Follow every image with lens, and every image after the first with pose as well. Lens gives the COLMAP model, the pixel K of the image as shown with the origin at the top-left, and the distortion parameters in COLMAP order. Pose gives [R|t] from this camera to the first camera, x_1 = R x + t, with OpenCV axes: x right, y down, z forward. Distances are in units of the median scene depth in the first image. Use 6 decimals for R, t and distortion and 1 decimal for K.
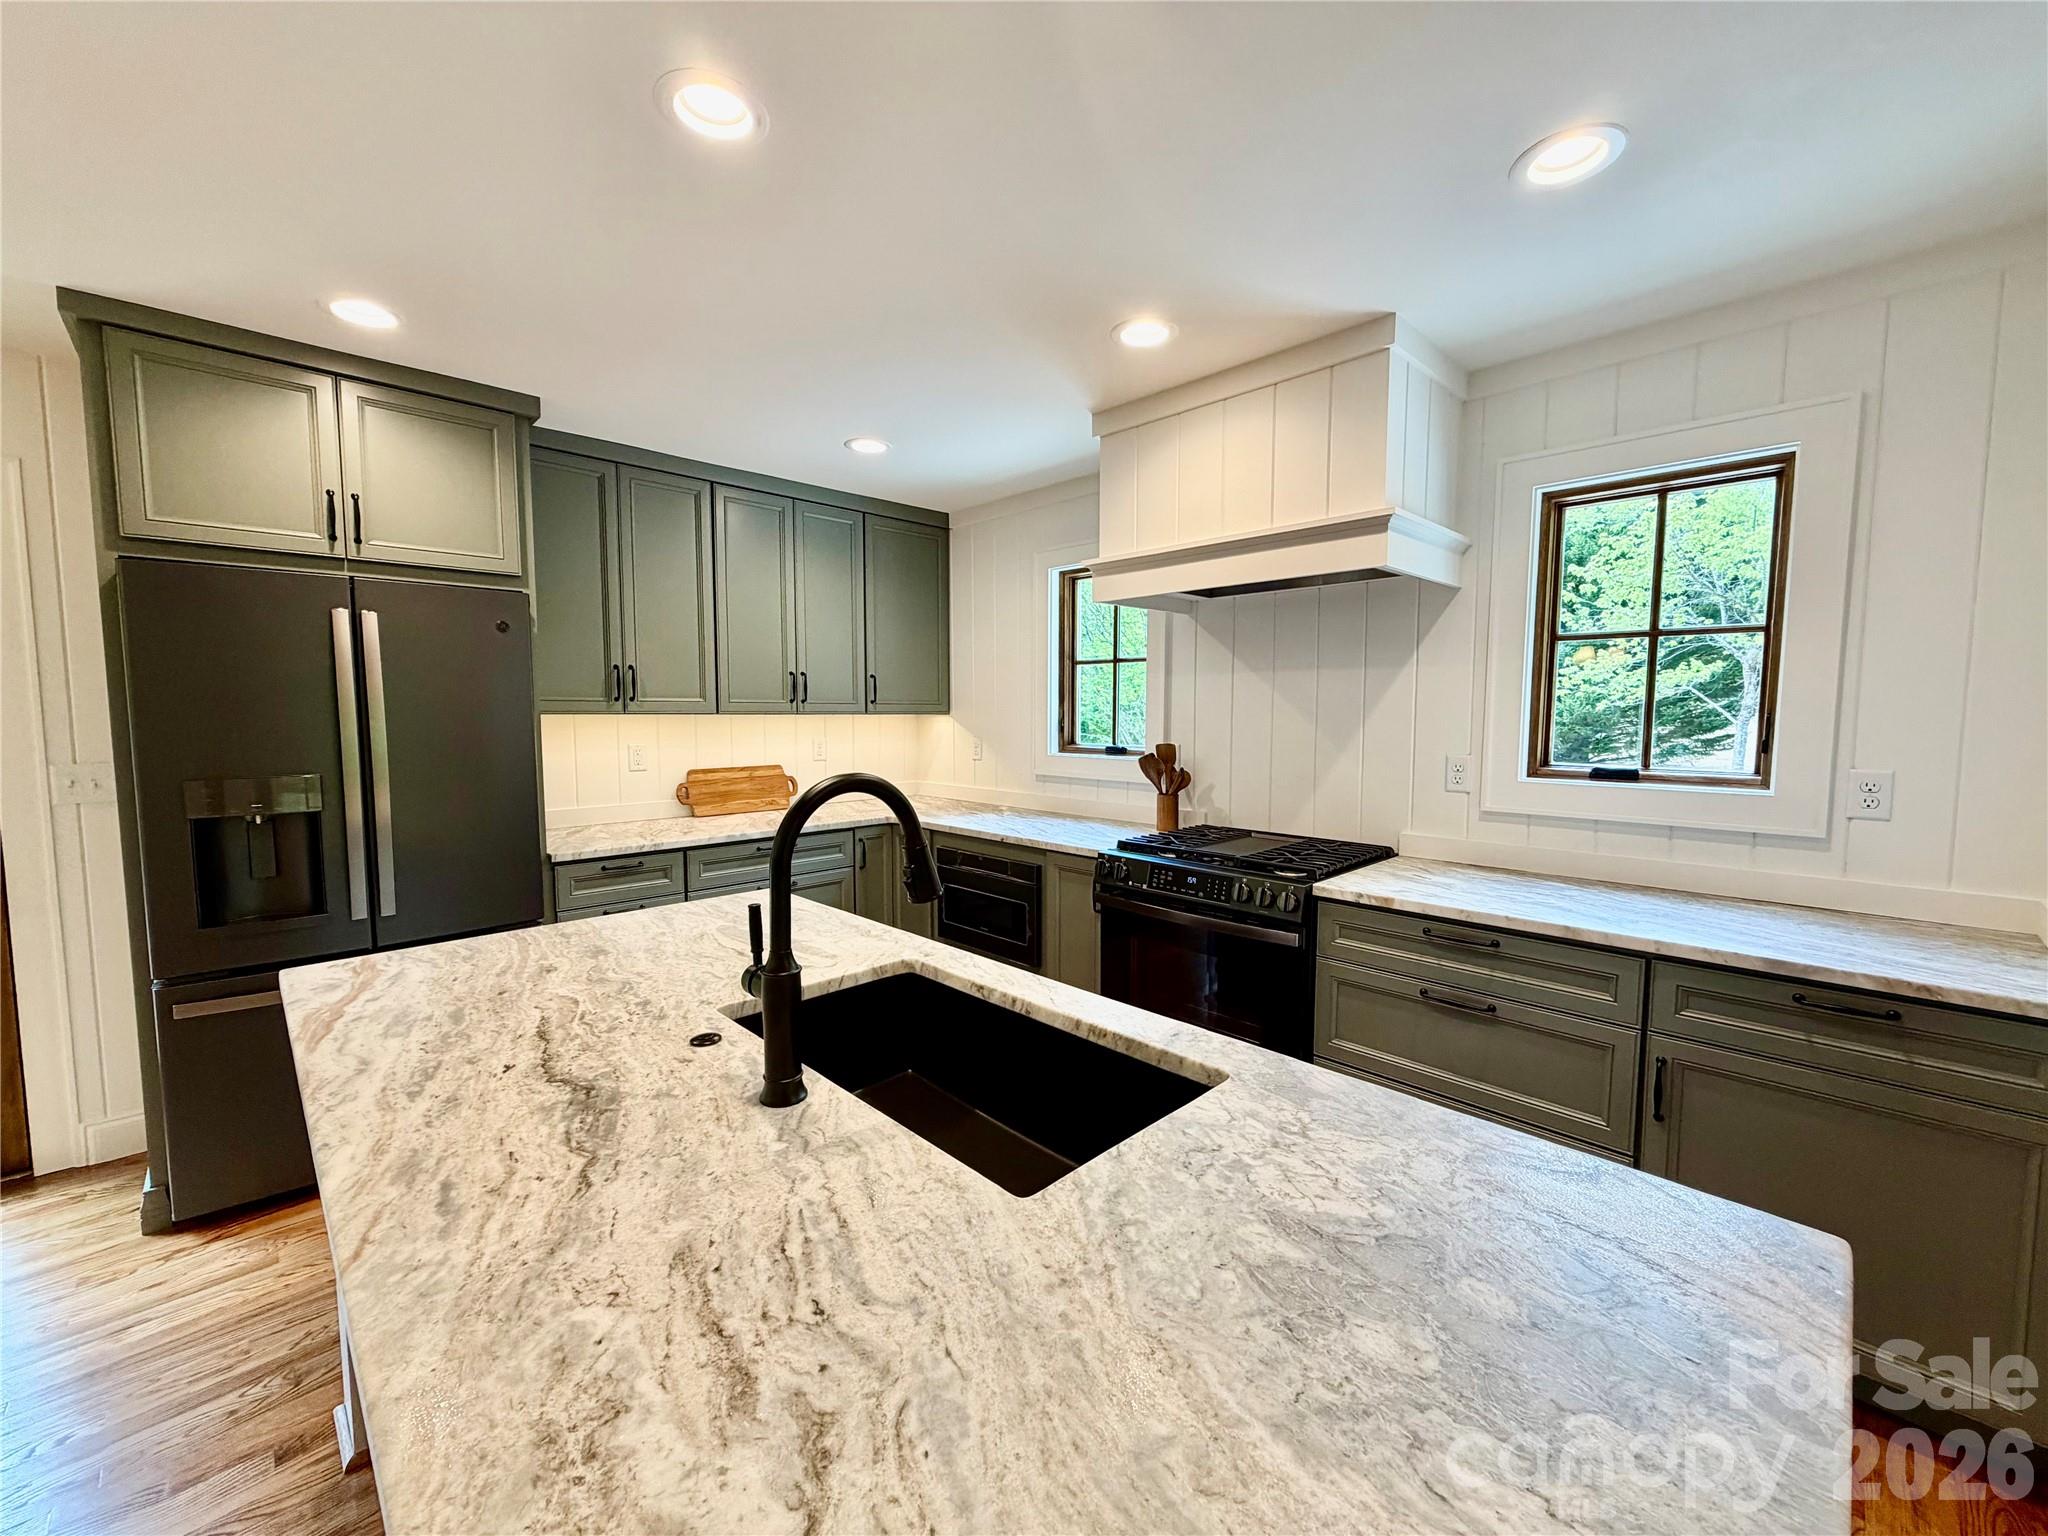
lens RADIAL K [[814.8, 0, 1011.9], [0, 814.8, 768.0], [0, 0, 1]] dist [-0.000549, -0.000103]
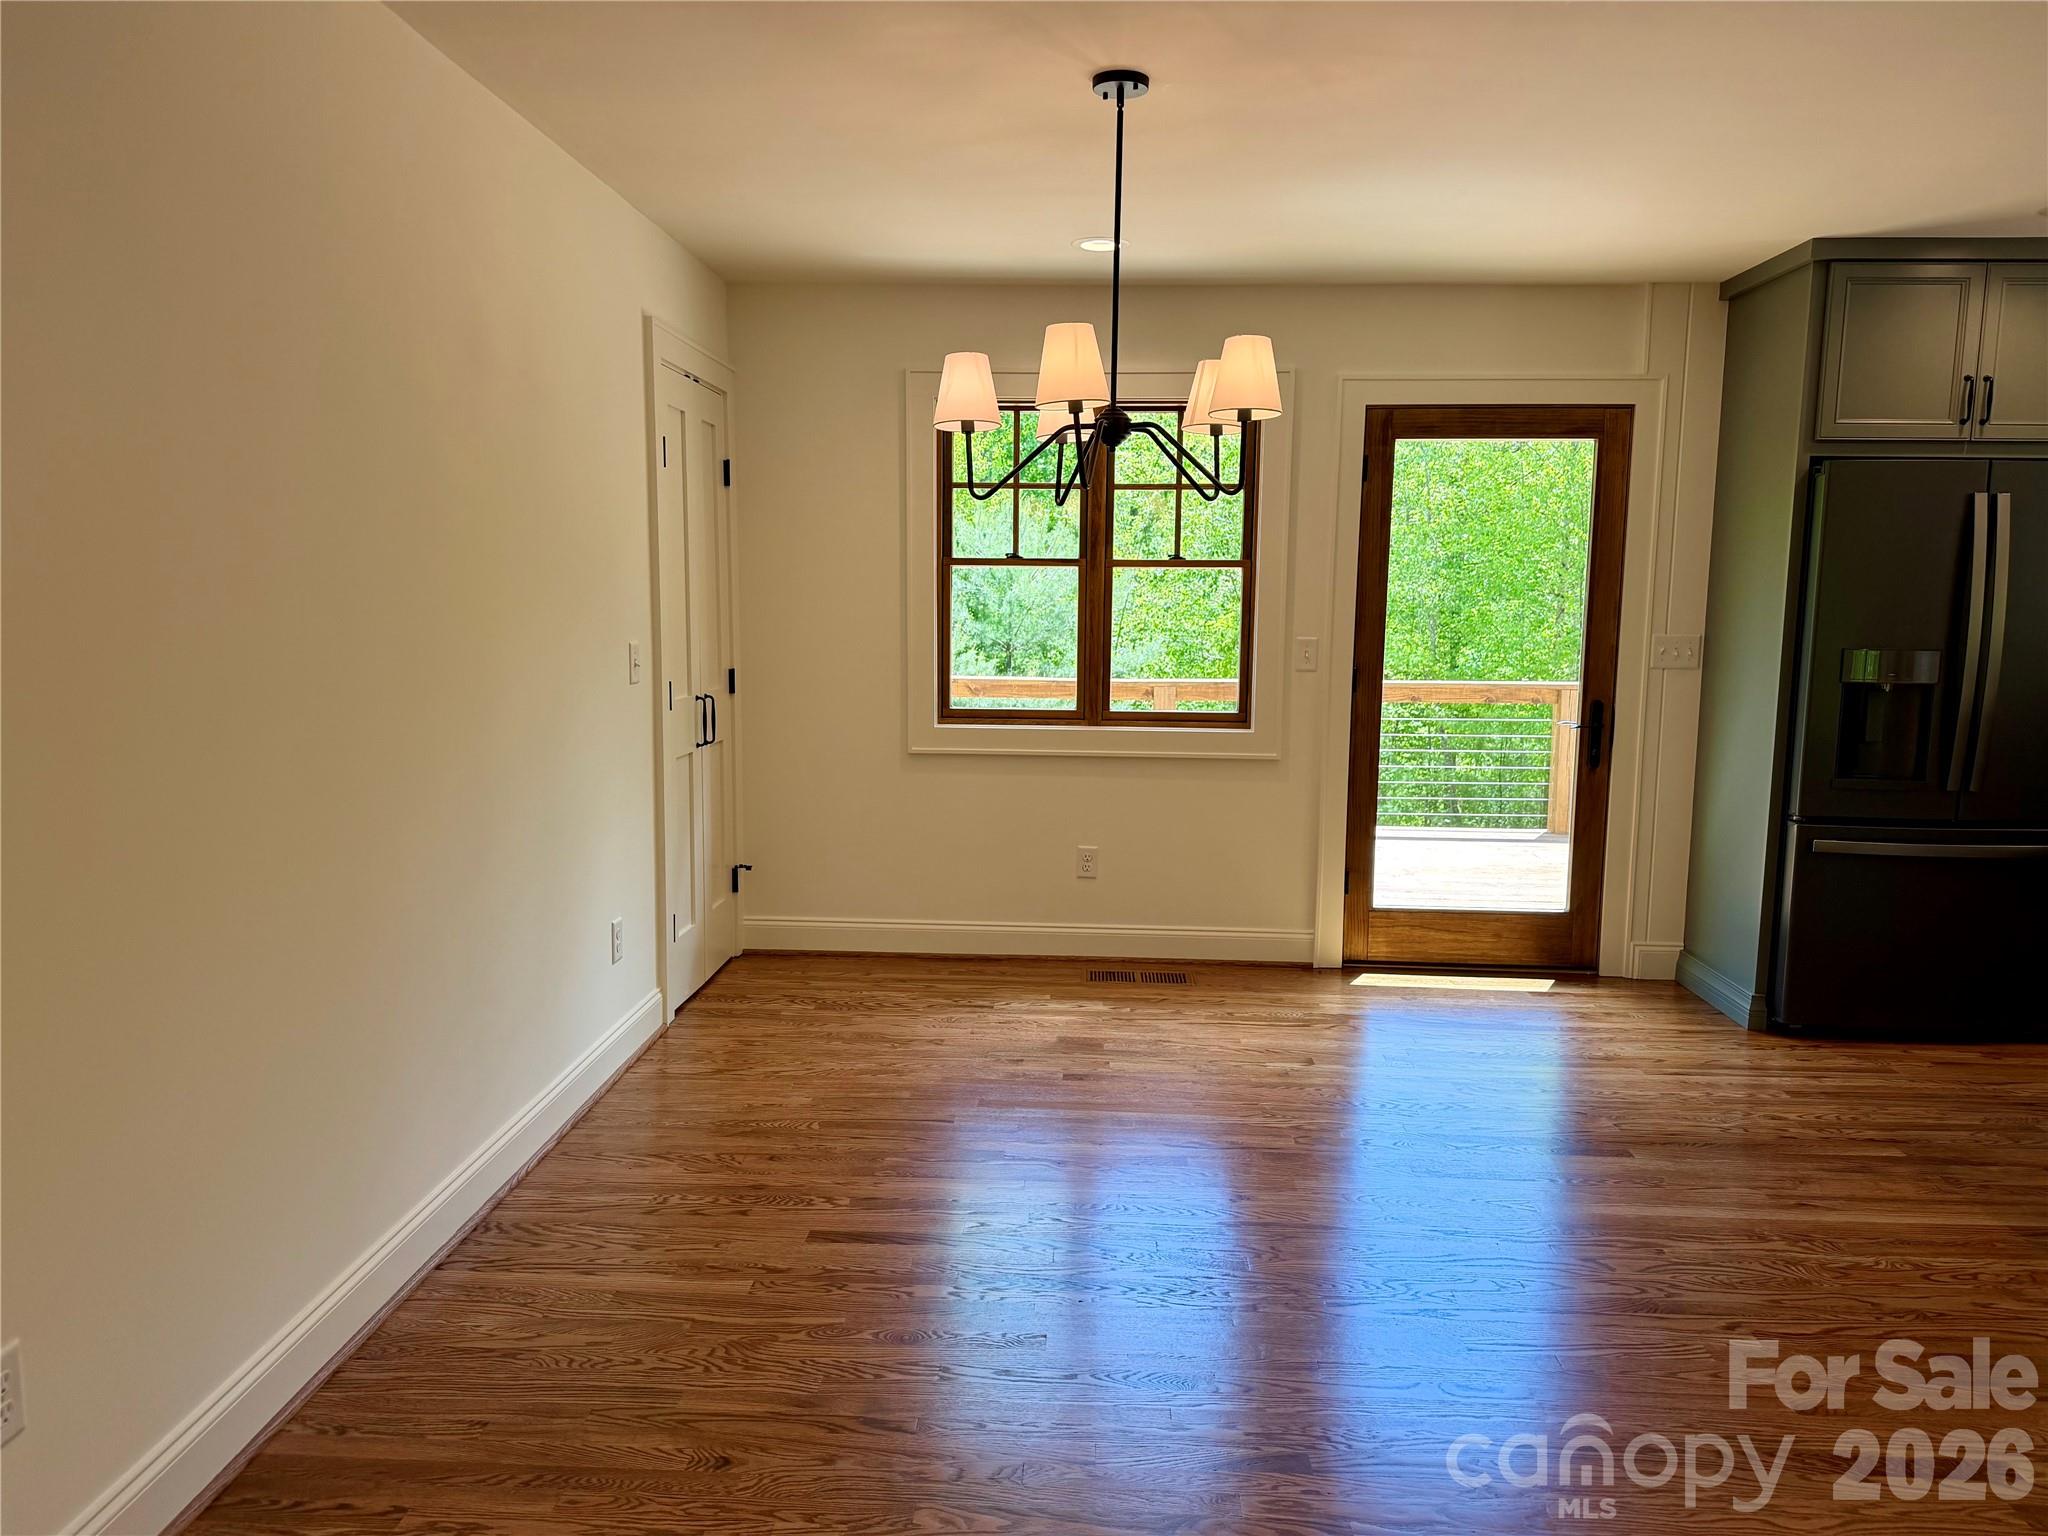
lens RADIAL K [[1418.1, 0, 1026.3], [0, 1418.1, 775.4], [0, 0, 1]] dist [0.129350, -0.186081]
pose [[0.695881, 0.096767, -0.711608, -0.398876], [-0.059876, 0.995248, 0.076784, 0.125251], [0.715657, -0.010824, 0.698368, -1.483959]]
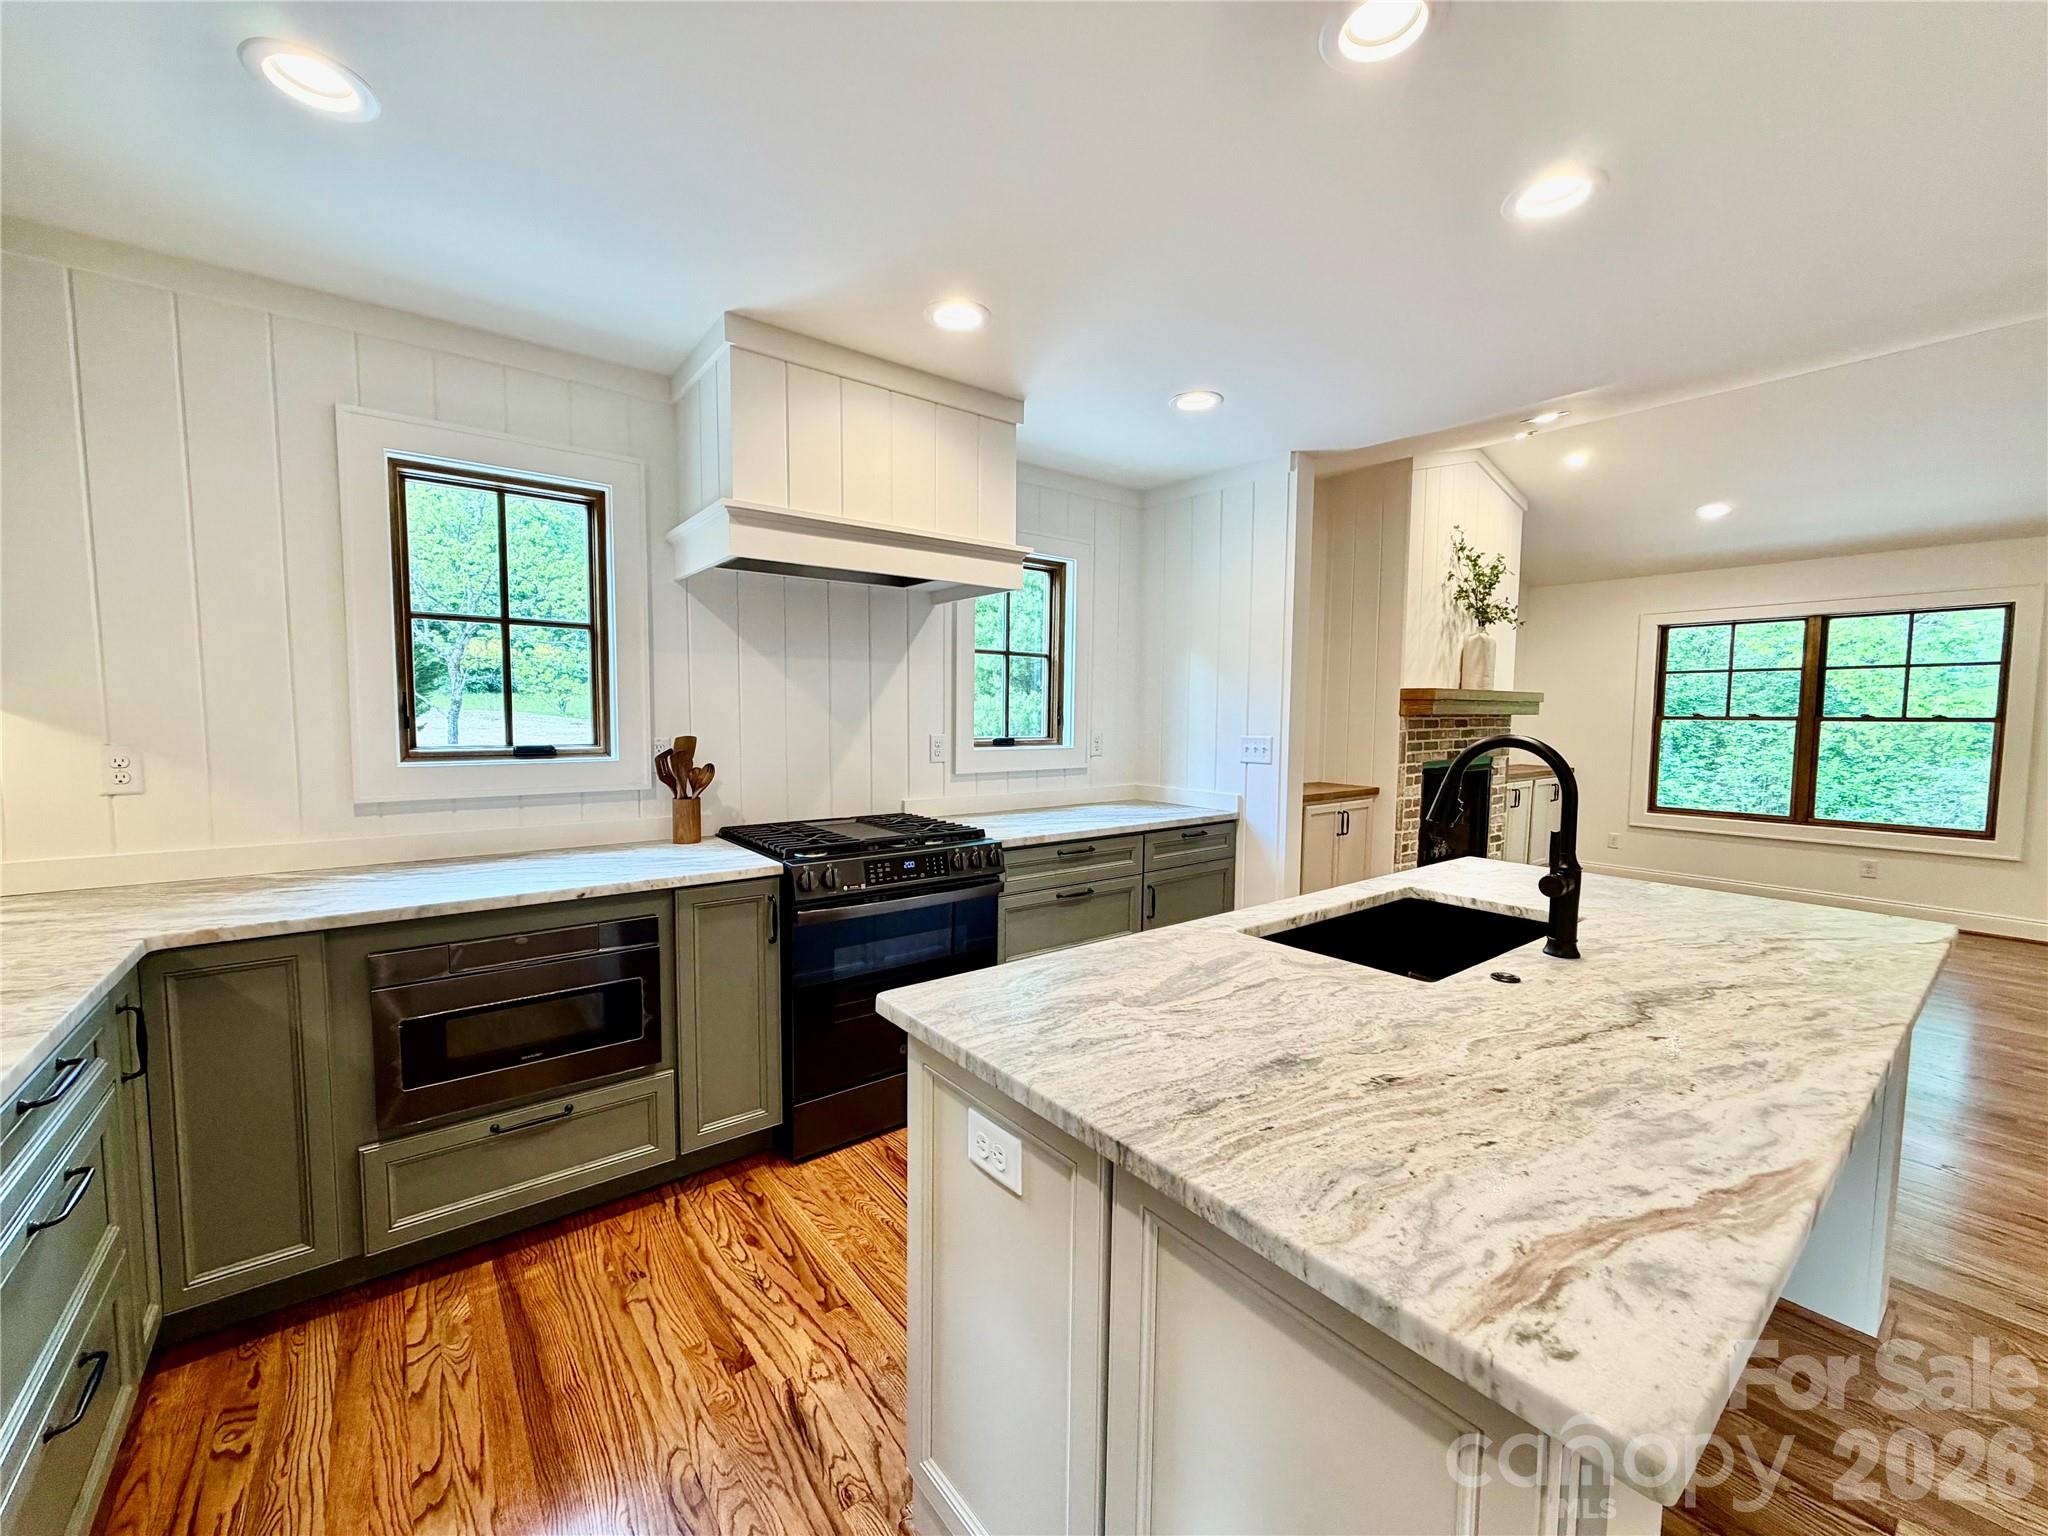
lens RADIAL K [[814.2, 0, 1019.3], [0, 814.2, 771.6], [0, 0, 1]] dist [0.000712, -0.000362]
pose [[0.104158, -0.074014, 0.991803, -1.047701], [0.064513, 0.995630, 0.067525, -0.051216], [-0.992466, 0.056950, 0.108477, 1.033005]]
